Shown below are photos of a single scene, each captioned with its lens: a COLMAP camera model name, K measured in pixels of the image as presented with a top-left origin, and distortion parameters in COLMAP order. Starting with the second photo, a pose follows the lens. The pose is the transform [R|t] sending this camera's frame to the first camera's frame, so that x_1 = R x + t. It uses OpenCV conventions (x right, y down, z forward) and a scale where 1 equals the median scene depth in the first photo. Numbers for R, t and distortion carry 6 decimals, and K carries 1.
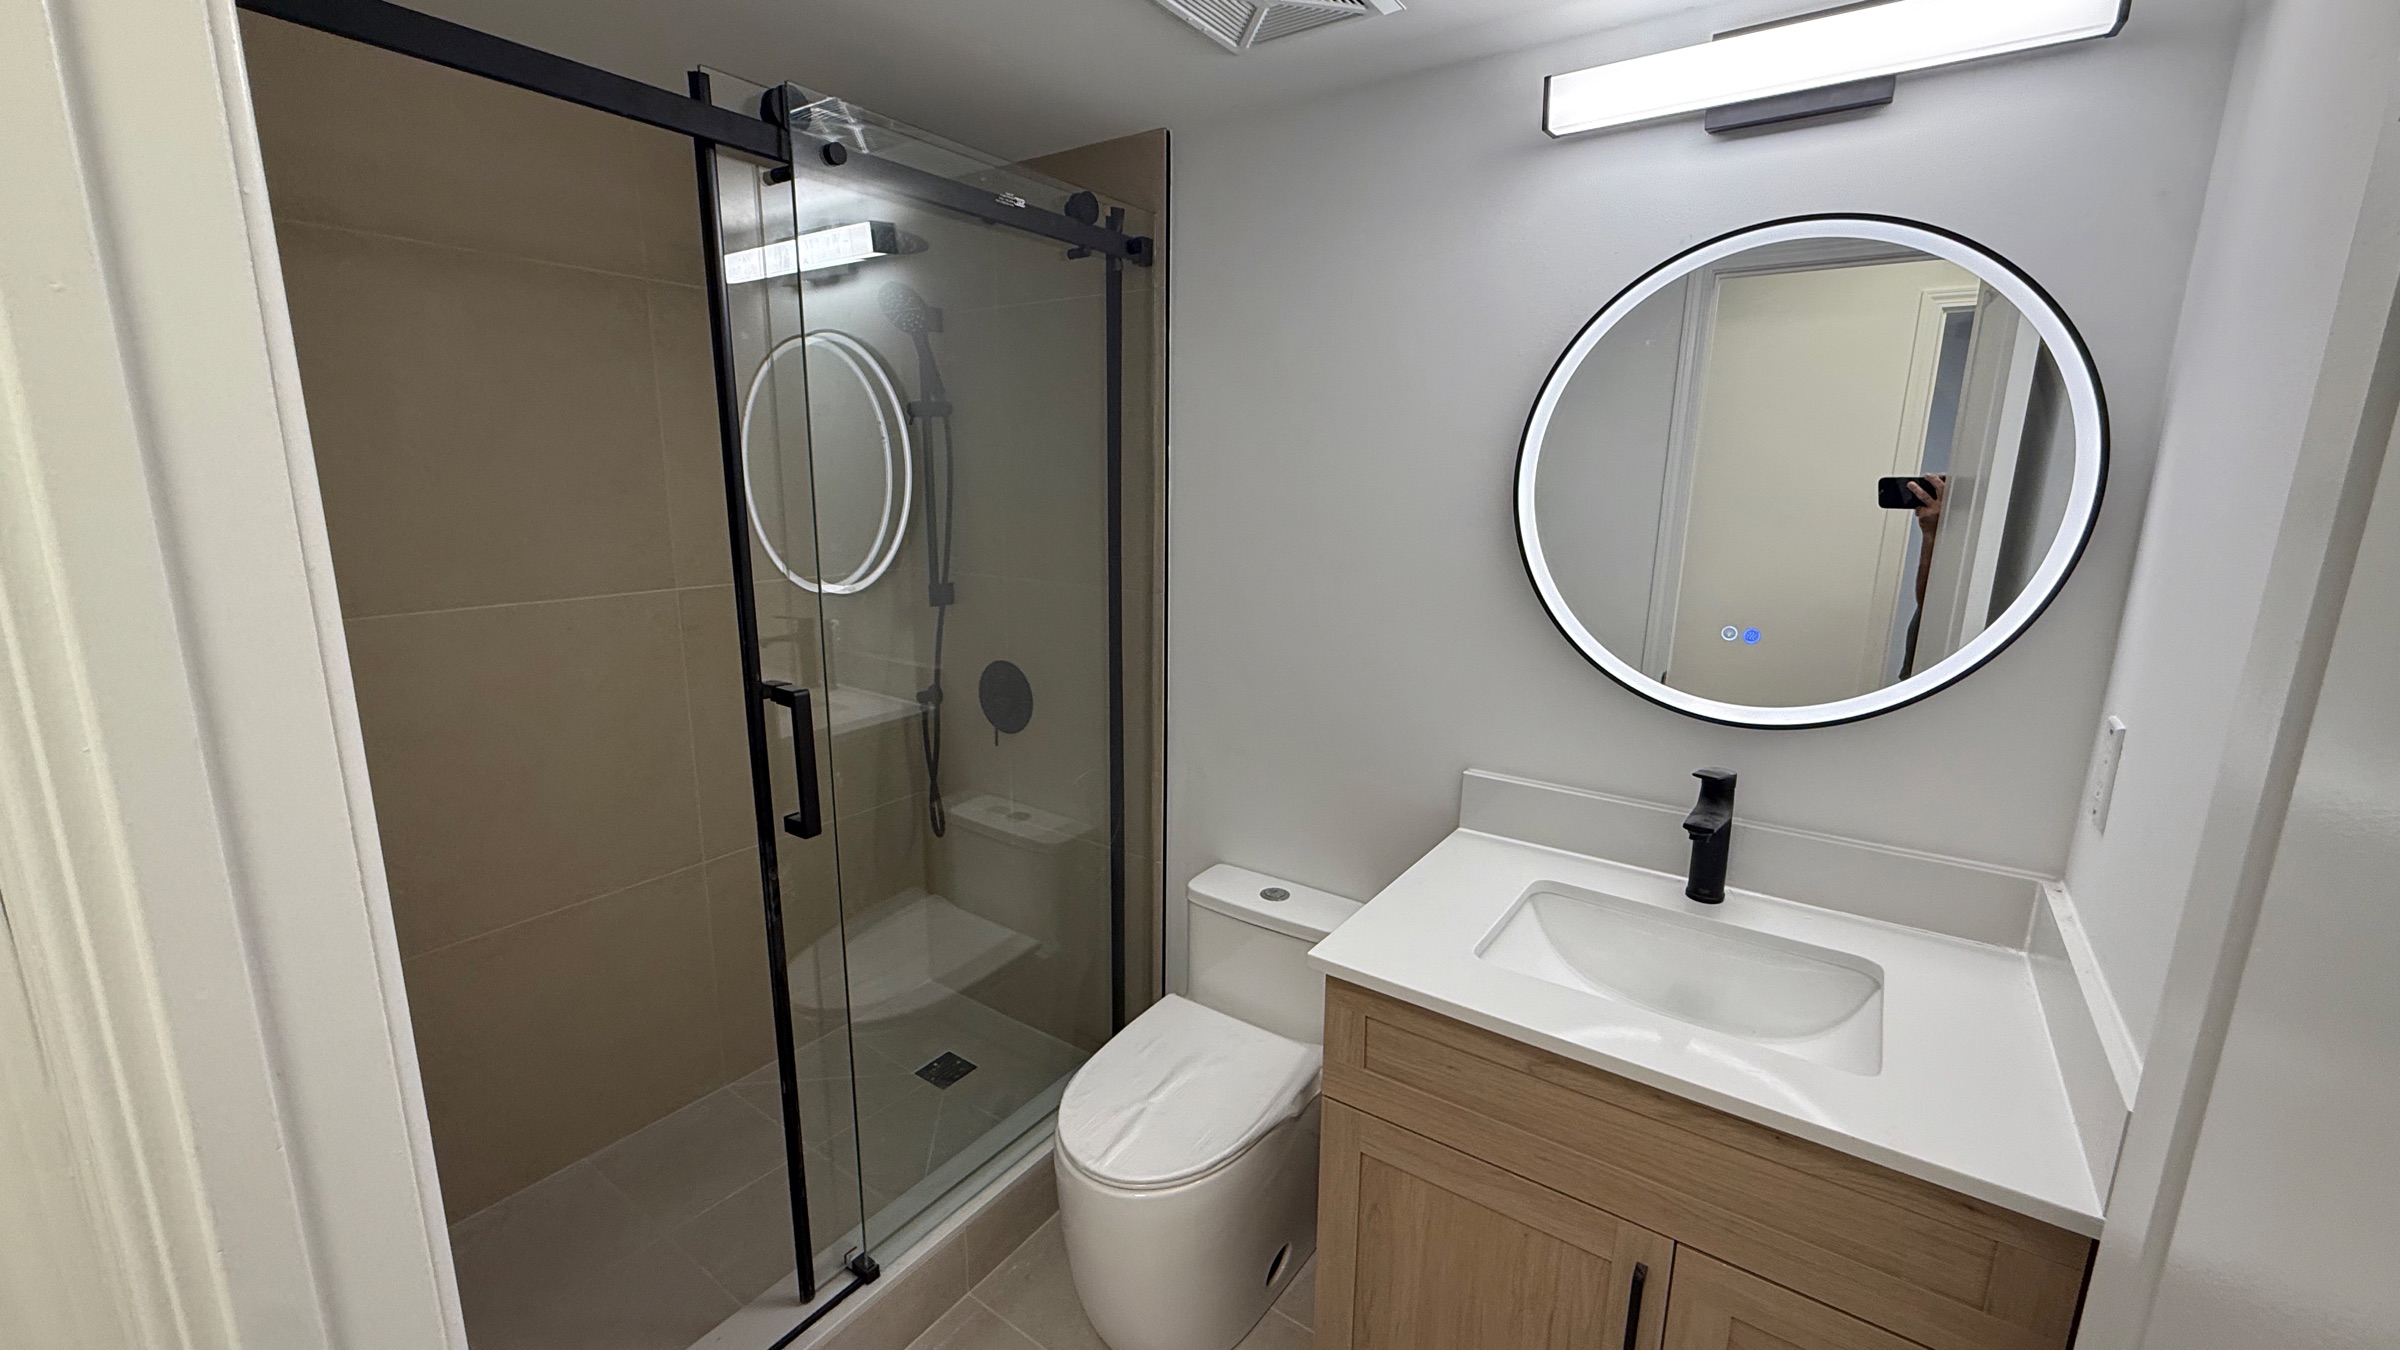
lens RADIAL K [[952.9, 0, 1194.6], [0, 952.9, 672.9], [0, 0, 1]] dist [-0.002775, 0.000549]
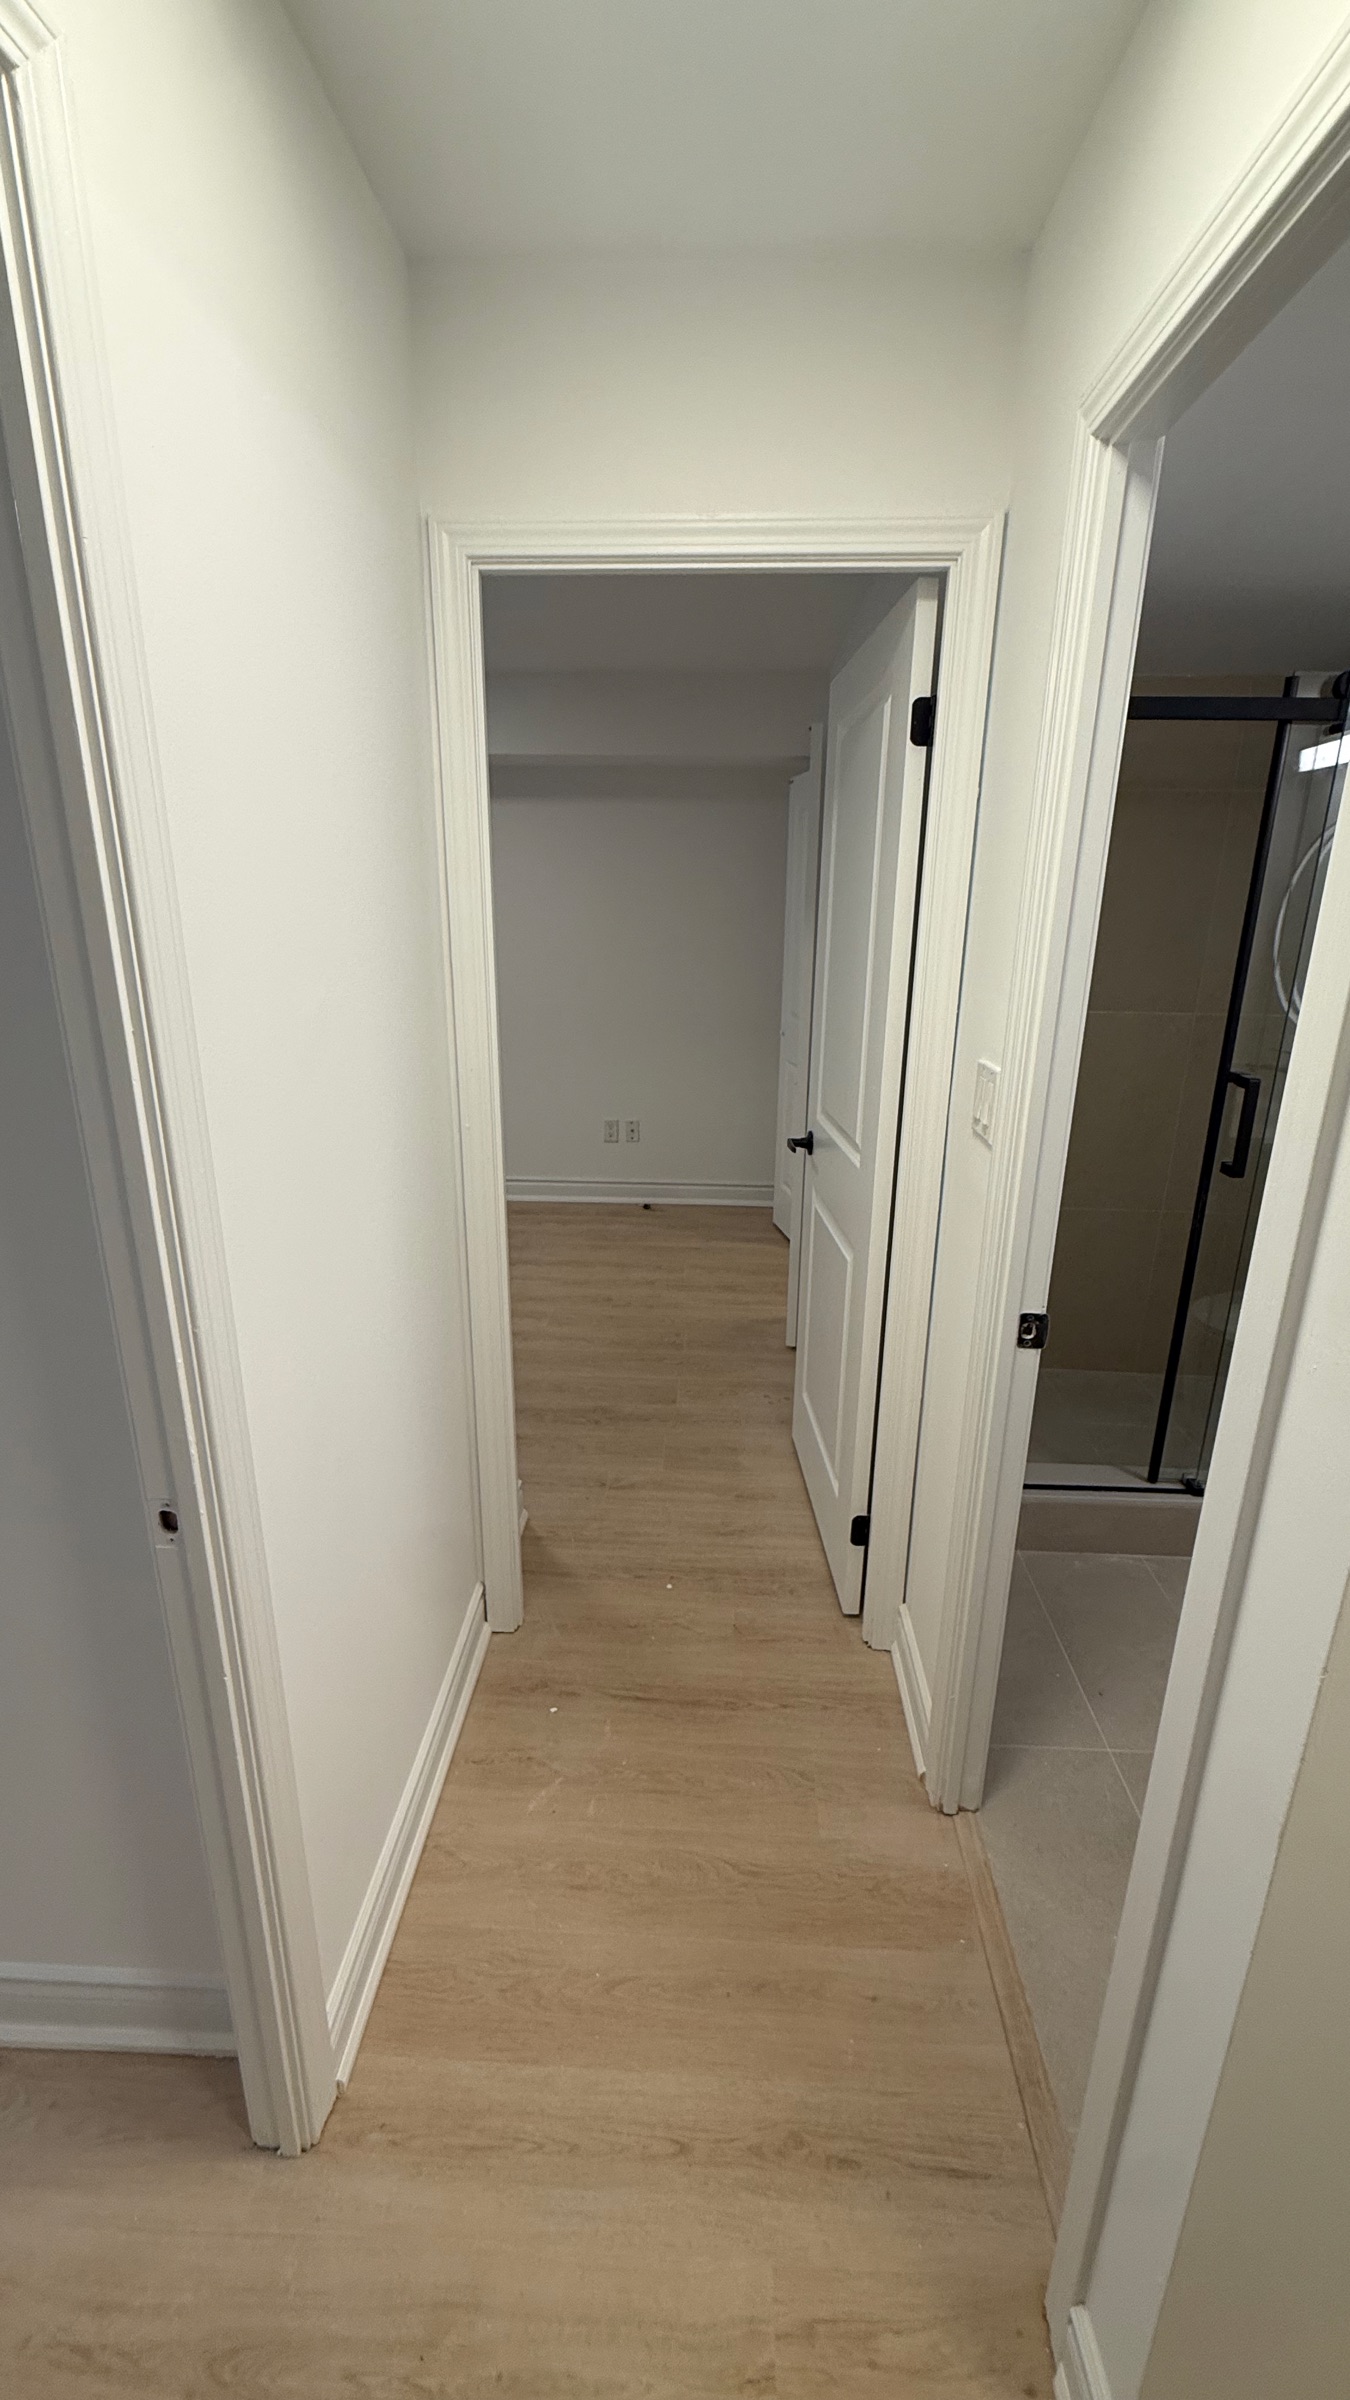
lens RADIAL K [[952.9, 0, 675.7], [0, 952.9, 1198.7], [0, 0, 1]] dist [-0.002775, 0.000549]
pose [[0.531039, 0.242055, -0.812039, 0.309862], [-0.177661, 0.968835, 0.172610, 0.086606], [0.828513, 0.052605, 0.557493, -0.495654]]
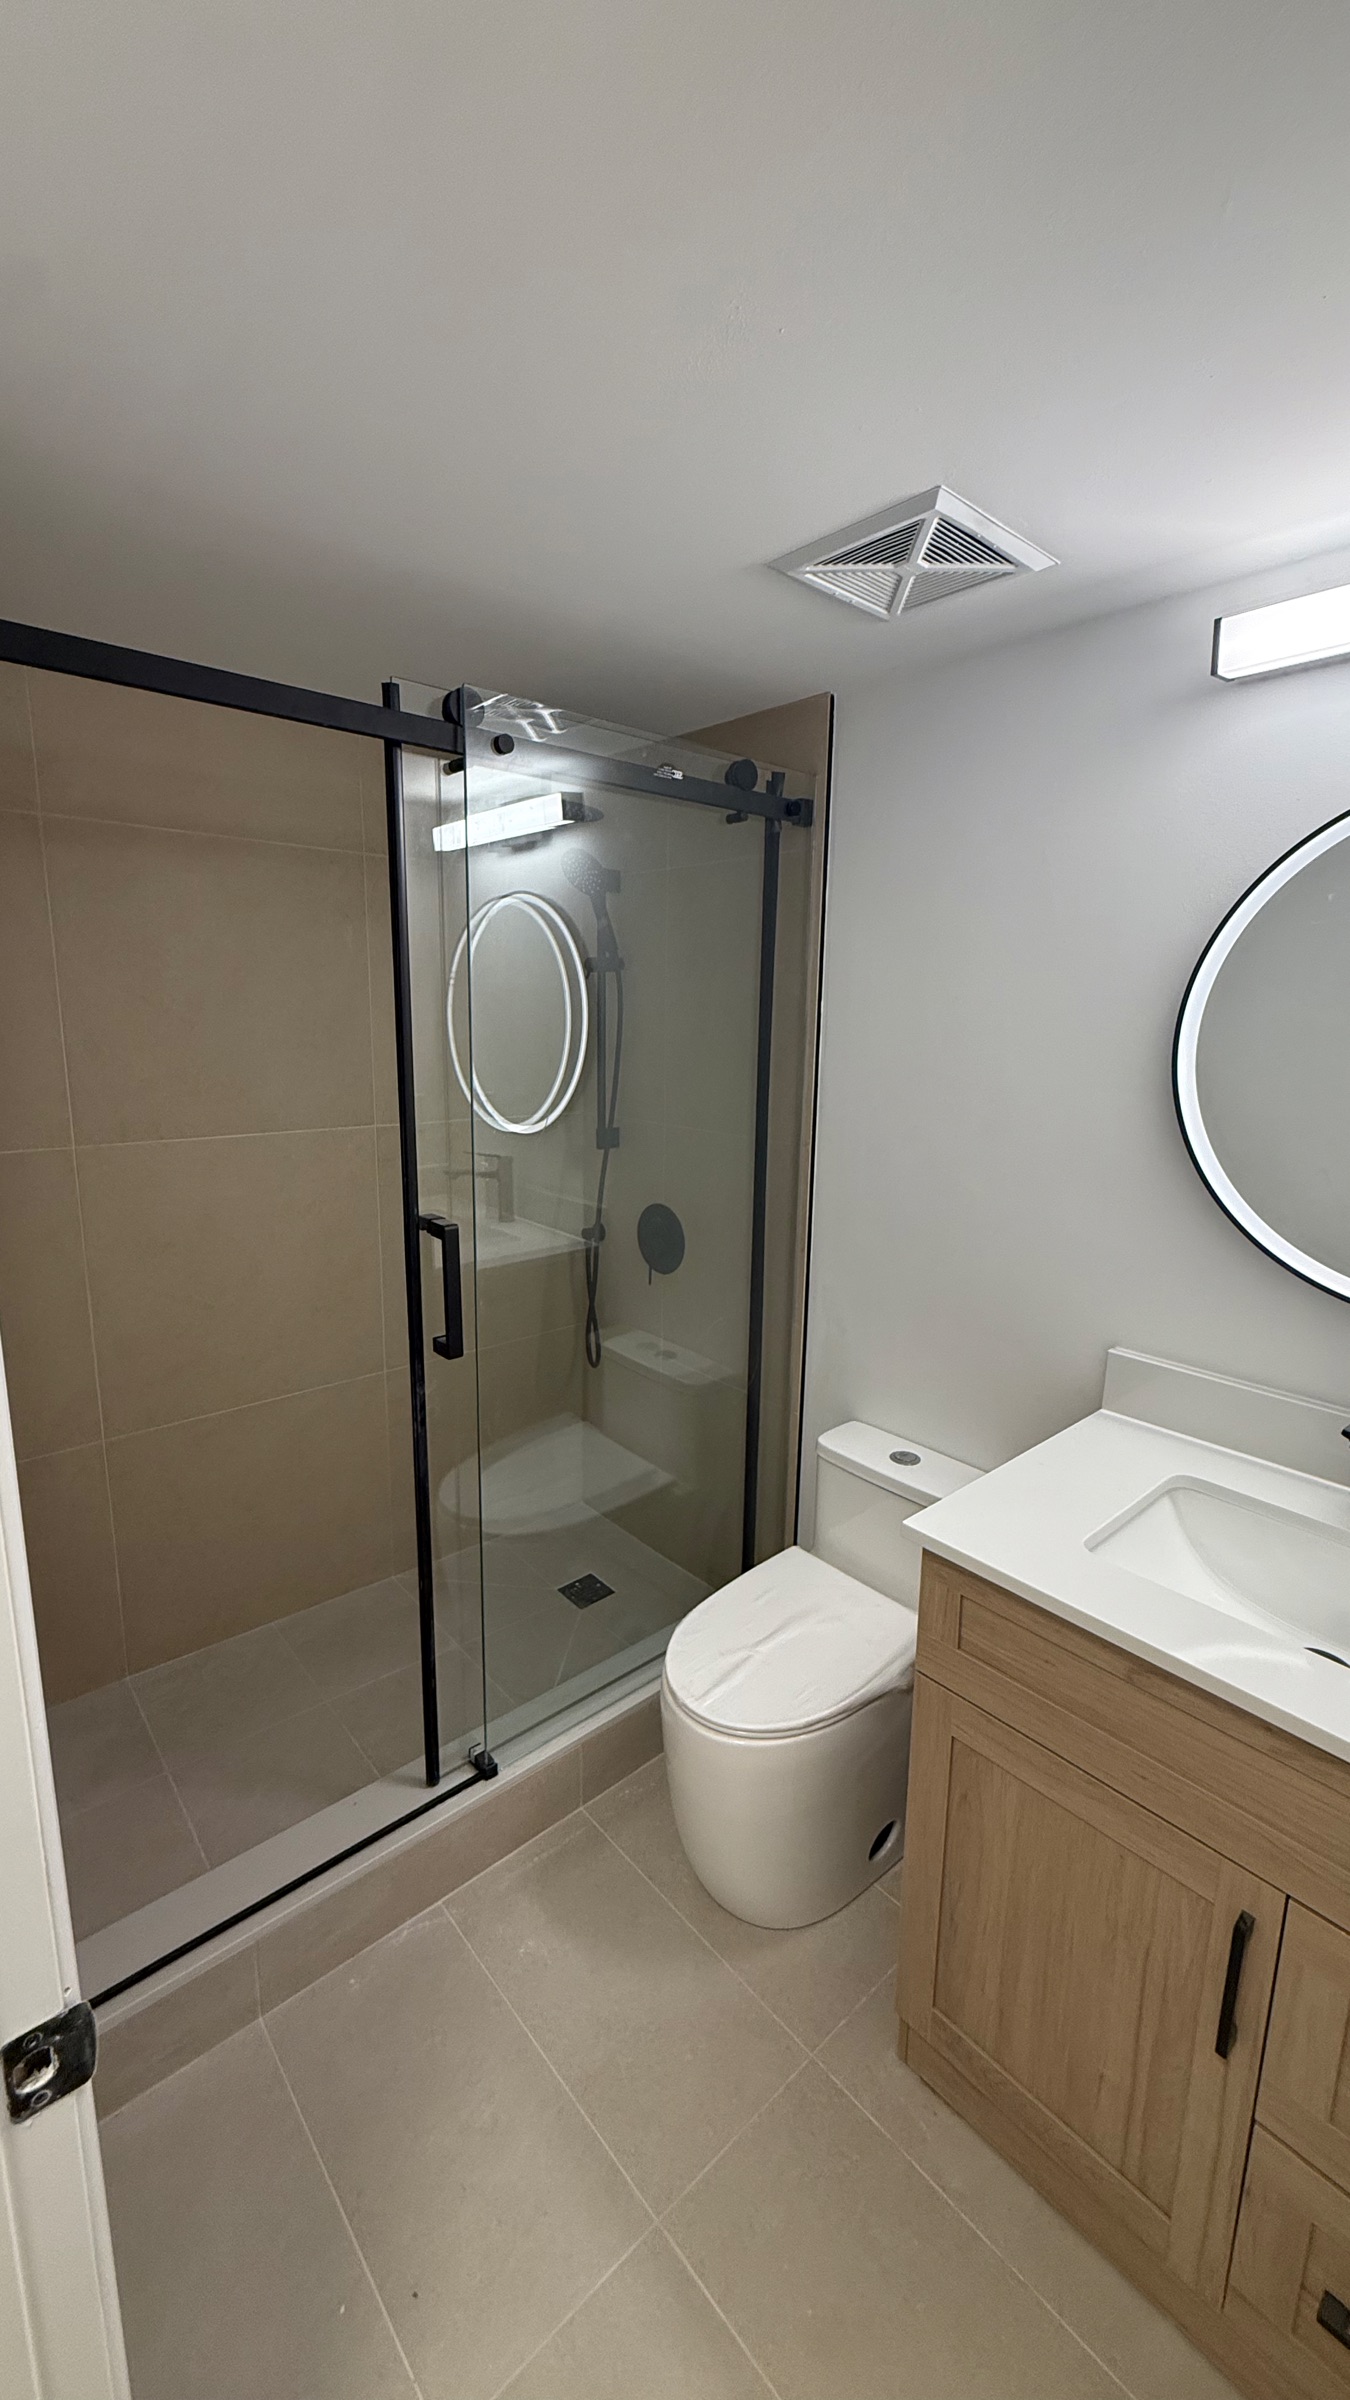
lens RADIAL K [[952.9, 0, 678.3], [0, 952.9, 1190.3], [0, 0, 1]] dist [-0.002775, 0.000549]
pose [[0.973002, 0.048959, -0.225543, 0.075945], [-0.054573, 0.998334, -0.018720, -0.012835], [0.224251, 0.030523, 0.974053, -0.015780]]
